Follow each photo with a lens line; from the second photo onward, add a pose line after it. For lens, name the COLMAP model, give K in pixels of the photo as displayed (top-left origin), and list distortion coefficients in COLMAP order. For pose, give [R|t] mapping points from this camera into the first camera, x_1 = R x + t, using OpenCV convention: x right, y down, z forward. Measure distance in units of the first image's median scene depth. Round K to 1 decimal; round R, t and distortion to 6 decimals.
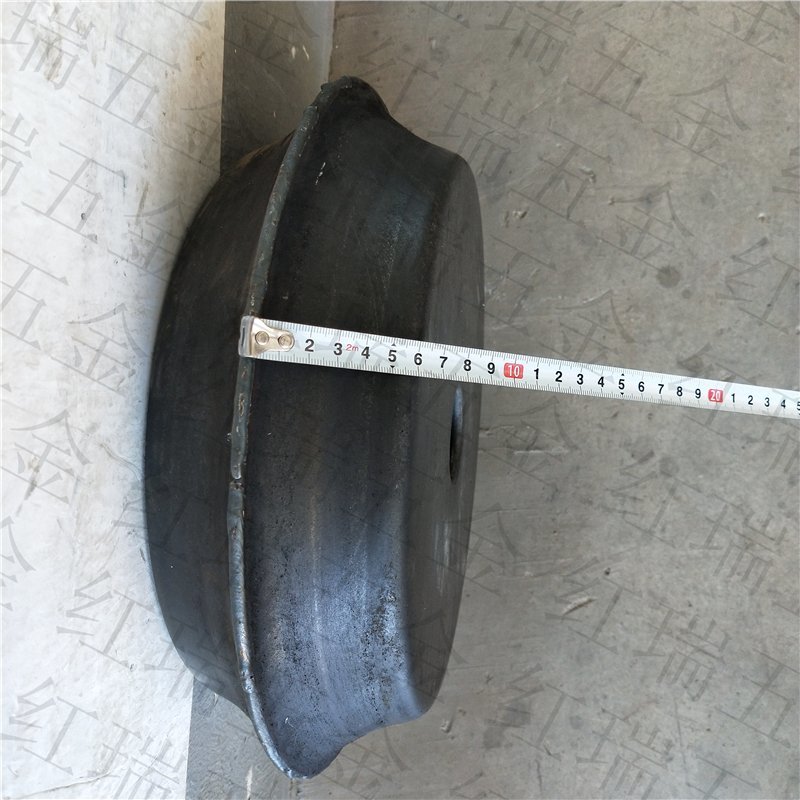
lens RADIAL K [[894.9, 0, 401.4], [0, 894.9, 399.5], [0, 0, 1]] dist [0.005890, 0.000000]
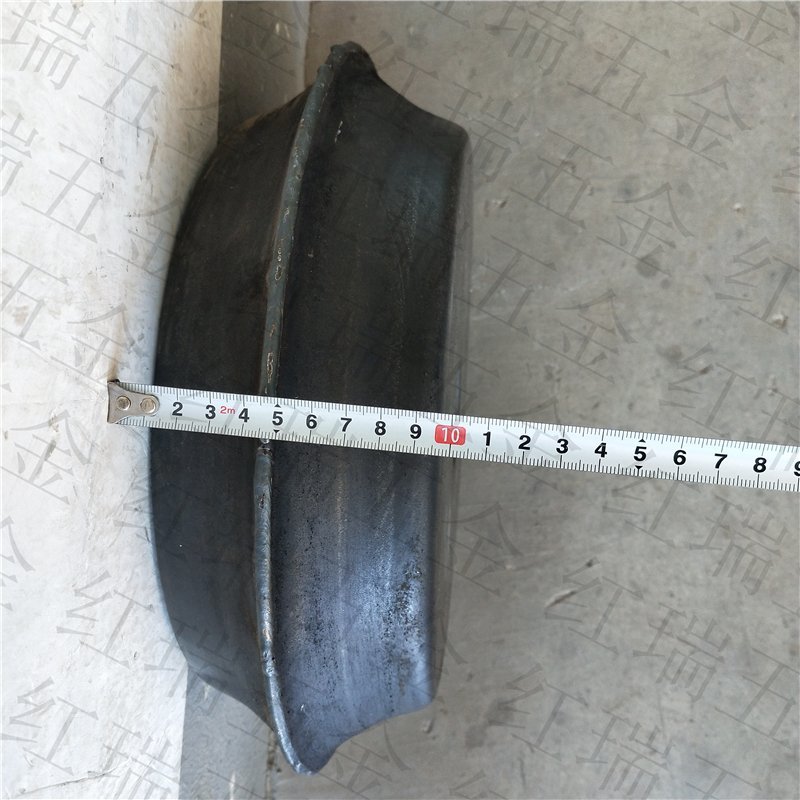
lens RADIAL K [[894.9, 0, 398.9], [0, 894.9, 400.3], [0, 0, 1]] dist [0.005890, 0.000000]
pose [[0.996851, -0.003758, 0.079211, -0.082934], [0.005466, 0.999757, -0.021364, 0.045269], [-0.079111, 0.021730, 0.996629, 0.035447]]
